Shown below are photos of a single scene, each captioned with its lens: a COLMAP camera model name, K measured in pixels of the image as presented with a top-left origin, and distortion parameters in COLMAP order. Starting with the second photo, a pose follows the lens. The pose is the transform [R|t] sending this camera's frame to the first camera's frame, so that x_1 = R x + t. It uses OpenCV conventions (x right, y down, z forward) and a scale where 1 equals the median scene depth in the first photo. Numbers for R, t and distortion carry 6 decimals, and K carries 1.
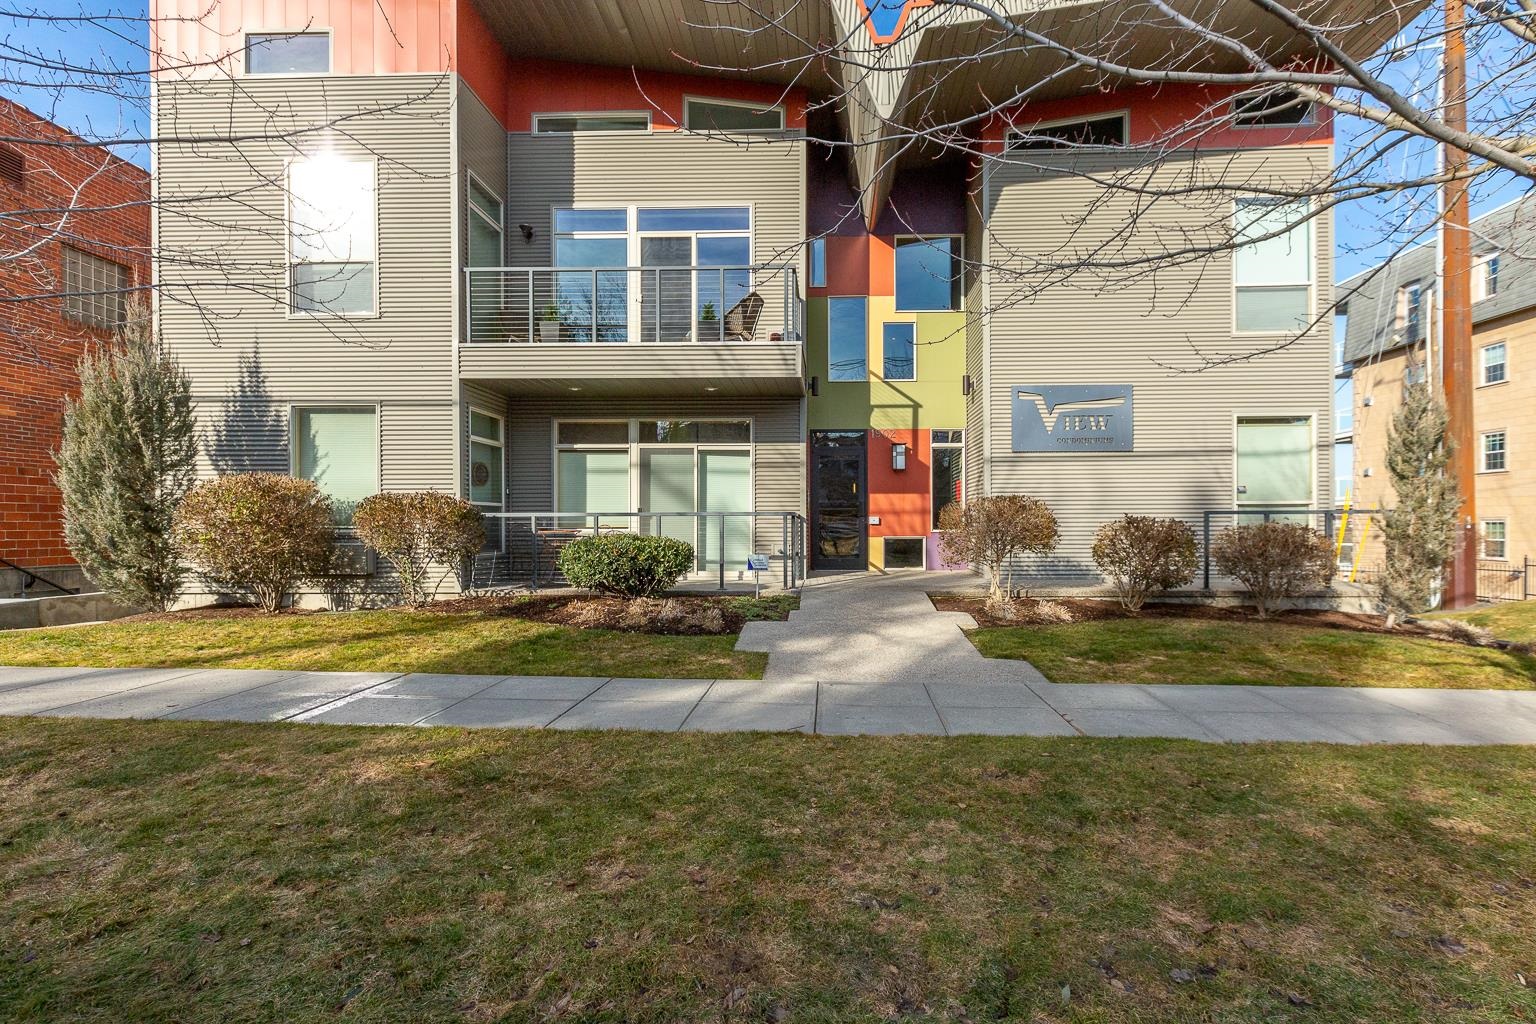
lens RADIAL K [[738.2, 0, 769.8], [0, 738.2, 518.2], [0, 0, 1]] dist [-0.000045, 0.000026]
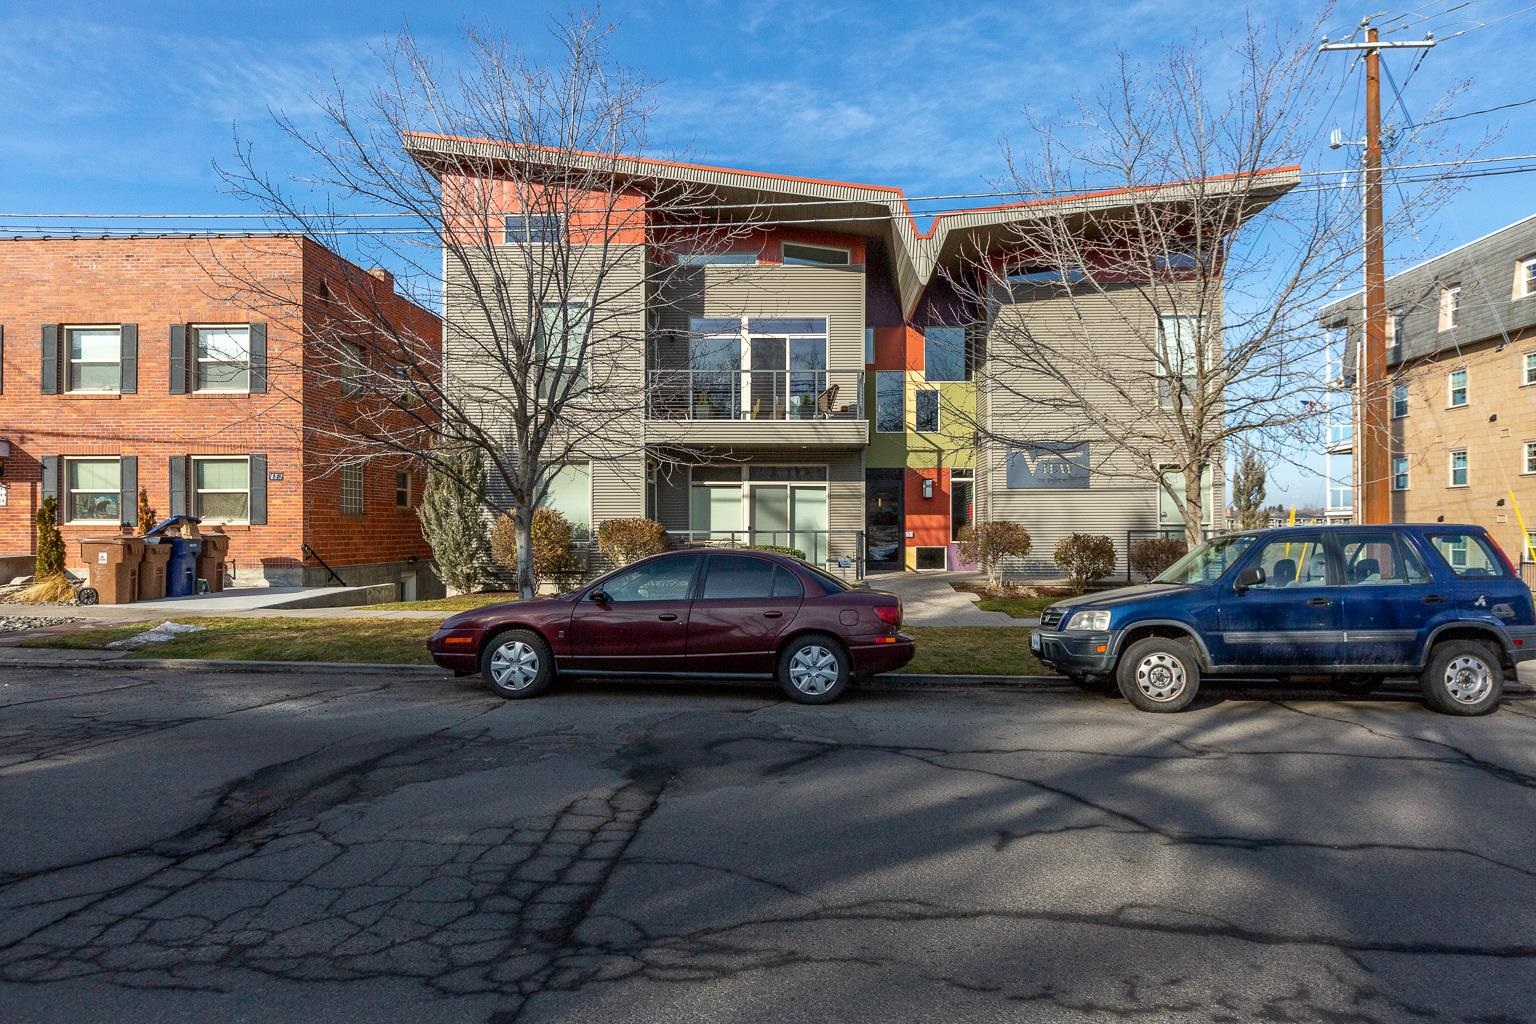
lens RADIAL K [[918.2, 0, 768.0], [0, 918.2, 512.0], [0, 0, 1]] dist [0.002531, 0.000497]
pose [[0.999638, 0.001250, 0.026888, -0.187460], [-0.000978, 0.999948, -0.010151, -0.023193], [-0.026899, 0.010122, 0.999587, -0.780647]]
